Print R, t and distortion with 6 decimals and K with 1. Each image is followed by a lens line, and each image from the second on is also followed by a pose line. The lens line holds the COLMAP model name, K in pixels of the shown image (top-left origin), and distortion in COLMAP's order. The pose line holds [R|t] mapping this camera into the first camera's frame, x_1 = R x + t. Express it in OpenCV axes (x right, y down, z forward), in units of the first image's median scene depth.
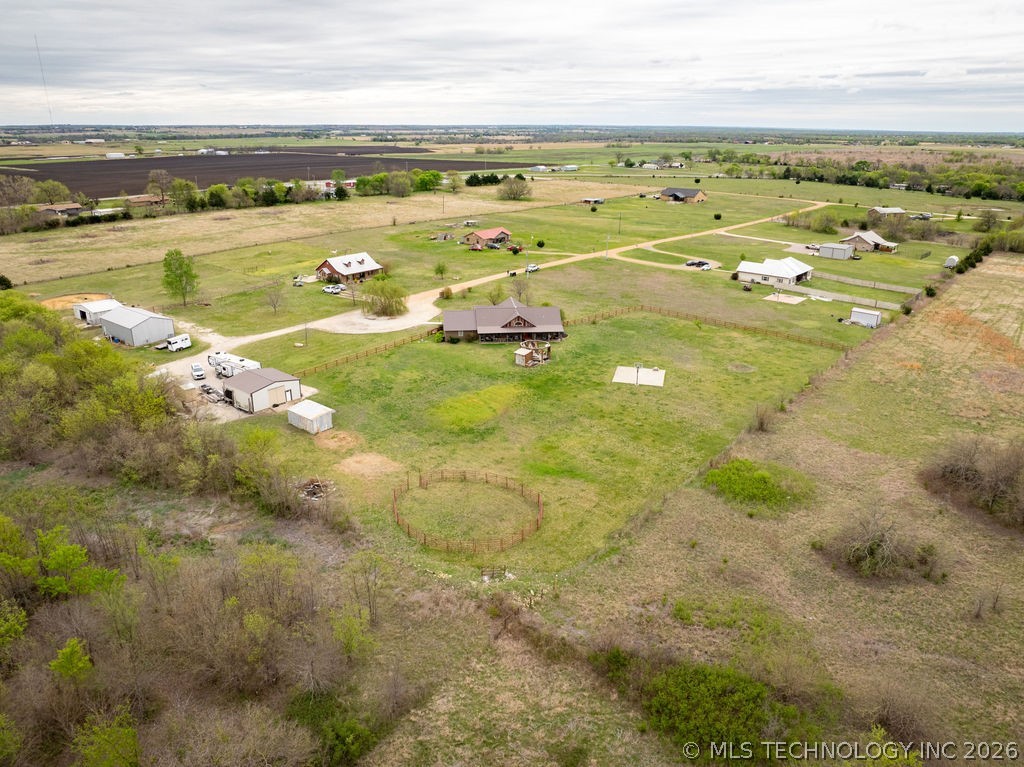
lens RADIAL K [[719.2, 0, 512.0], [0, 719.2, 383.5], [0, 0, 1]] dist [-0.037078, -0.000156]
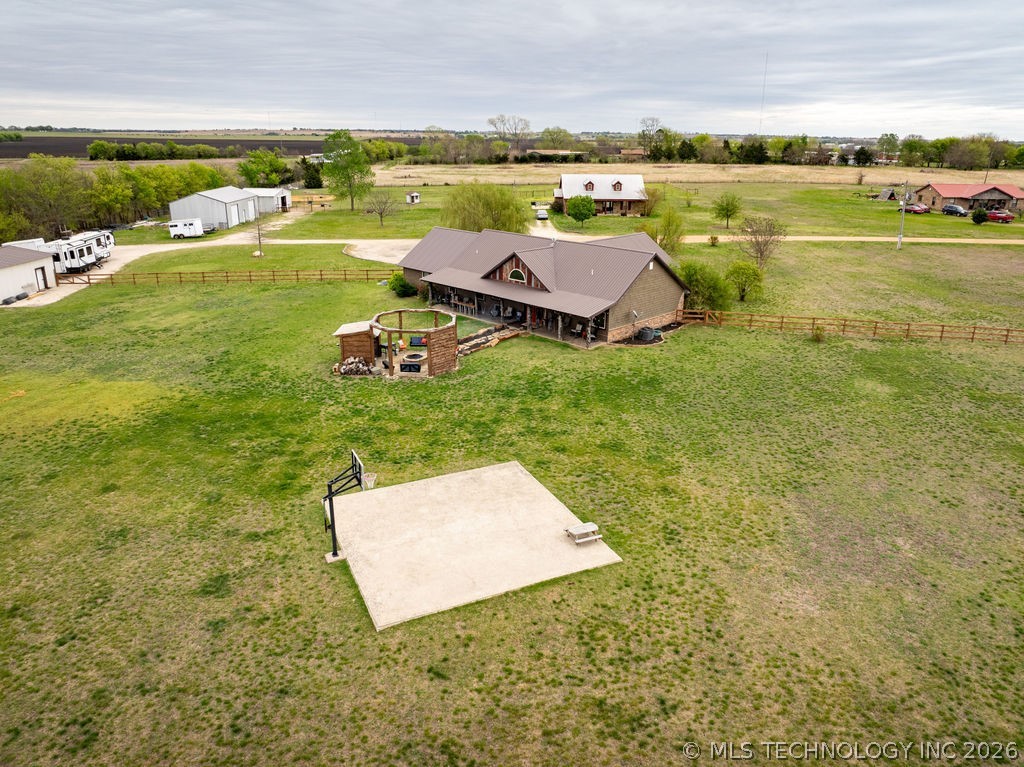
lens RADIAL K [[719.2, 0, 512.0], [0, 719.2, 383.5], [0, 0, 1]] dist [-0.037078, -0.000156]
pose [[0.635615, 0.256051, -0.728308, 0.317455], [-0.268540, 0.957813, 0.102375, -0.073969], [0.723796, 0.130508, 0.677560, 0.829861]]
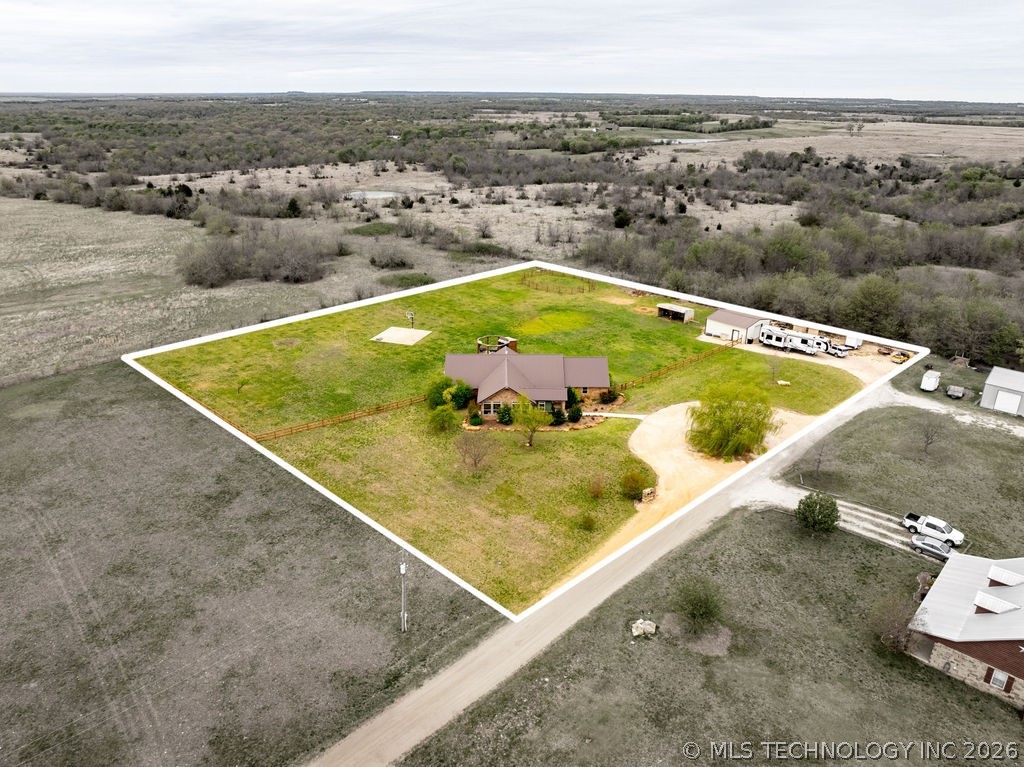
lens RADIAL K [[719.2, 0, 512.0], [0, 719.2, 383.5], [0, 0, 1]] dist [-0.037078, -0.000156]
pose [[-0.996509, -0.044788, 0.070448, -0.058738], [0.014027, 0.742057, 0.670190, -0.635971], [-0.082293, 0.668838, -0.738839, 1.742278]]
